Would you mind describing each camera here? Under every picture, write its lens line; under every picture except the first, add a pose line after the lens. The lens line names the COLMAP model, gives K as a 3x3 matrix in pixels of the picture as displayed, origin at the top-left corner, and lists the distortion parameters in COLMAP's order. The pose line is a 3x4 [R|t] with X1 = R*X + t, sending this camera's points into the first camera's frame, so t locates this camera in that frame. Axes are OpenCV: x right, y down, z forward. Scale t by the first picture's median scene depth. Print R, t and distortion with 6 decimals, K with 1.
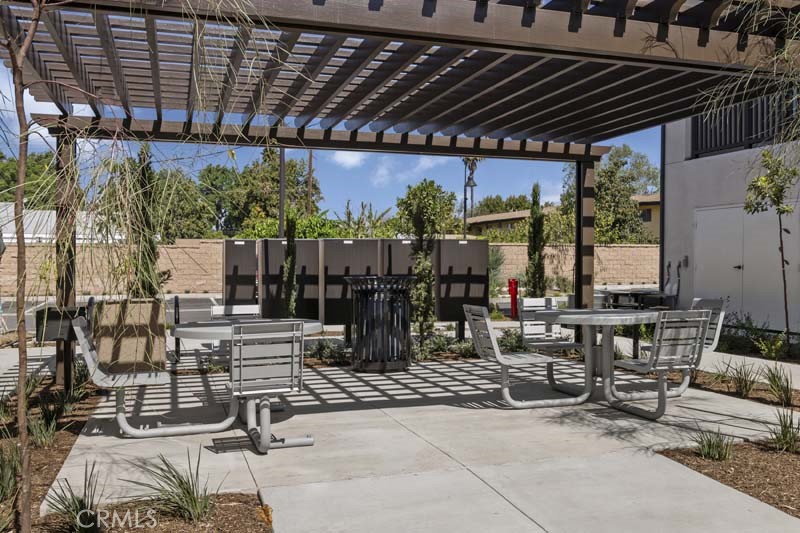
lens RADIAL K [[752.5, 0, 400.0], [0, 752.5, 266.5], [0, 0, 1]] dist [-0.009512, -0.007841]
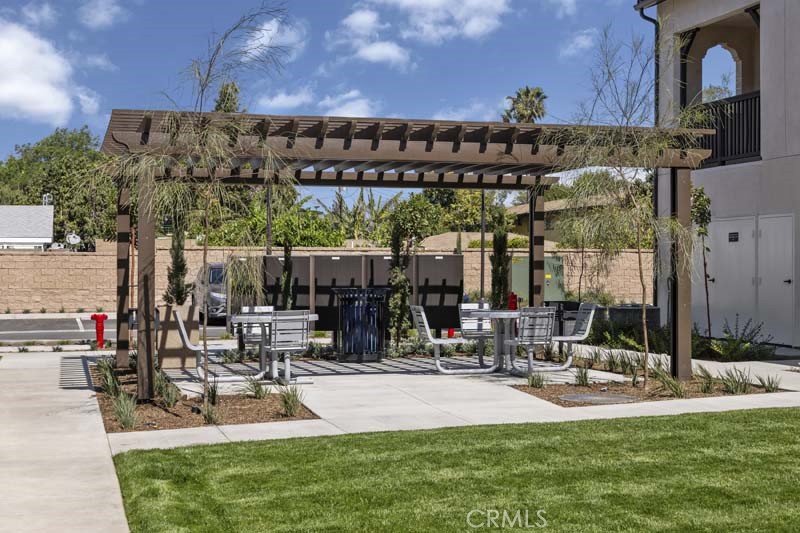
lens RADIAL K [[1125.3, 0, 400.0], [0, 1125.3, 266.5], [0, 0, 1]] dist [0.001629, 0.004210]
pose [[0.999874, 0.002790, -0.015595, 0.060608], [-0.002929, 0.999956, -0.008897, -0.003704], [0.015569, 0.008942, 0.999839, -0.759307]]
